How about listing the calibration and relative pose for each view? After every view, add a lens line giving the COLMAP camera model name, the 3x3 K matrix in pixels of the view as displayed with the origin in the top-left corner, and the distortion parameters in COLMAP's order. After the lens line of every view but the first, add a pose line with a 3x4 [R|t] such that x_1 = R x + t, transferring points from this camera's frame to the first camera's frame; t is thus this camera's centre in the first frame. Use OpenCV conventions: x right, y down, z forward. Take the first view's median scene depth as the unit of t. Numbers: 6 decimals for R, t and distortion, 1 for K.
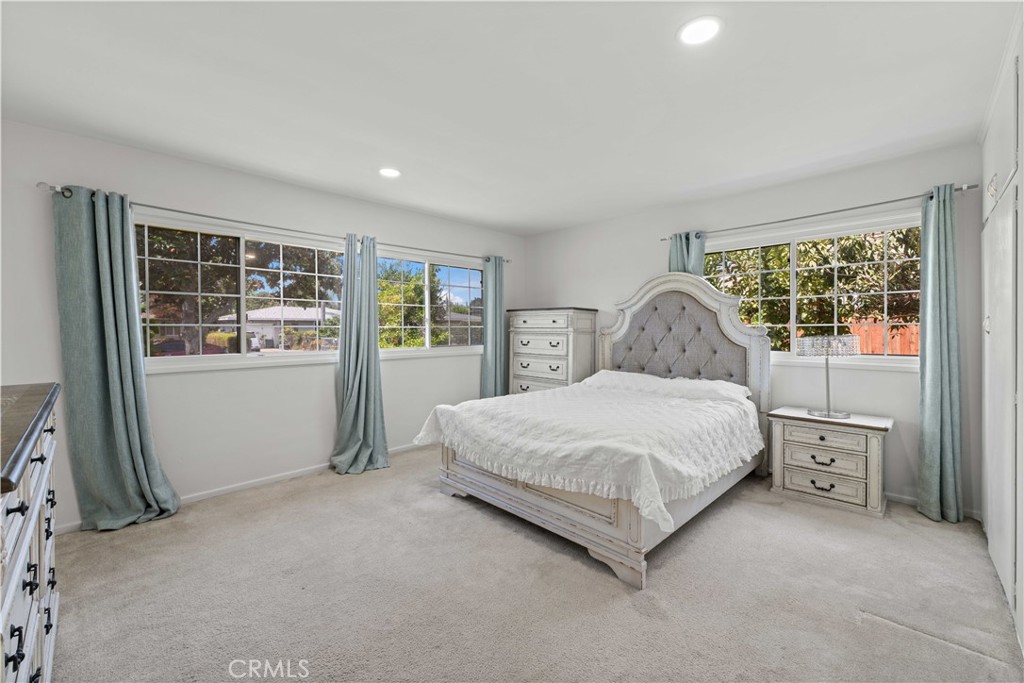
lens RADIAL K [[416.2, 0, 512.0], [0, 416.2, 341.5], [0, 0, 1]] dist [0.000680, 0.000168]
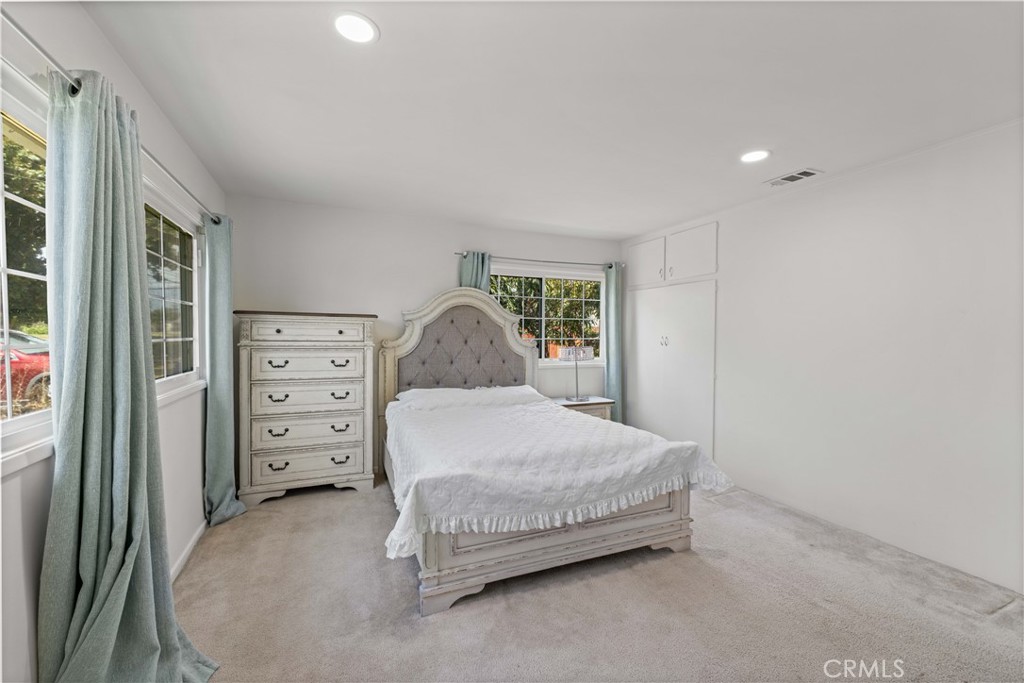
lens RADIAL K [[416.2, 0, 512.0], [0, 416.2, 341.5], [0, 0, 1]] dist [0.000680, 0.000168]
pose [[0.365343, -0.013446, 0.930776, -0.561861], [0.017456, 0.999819, 0.007591, -0.037691], [-0.930709, 0.013474, 0.365512, 0.527252]]
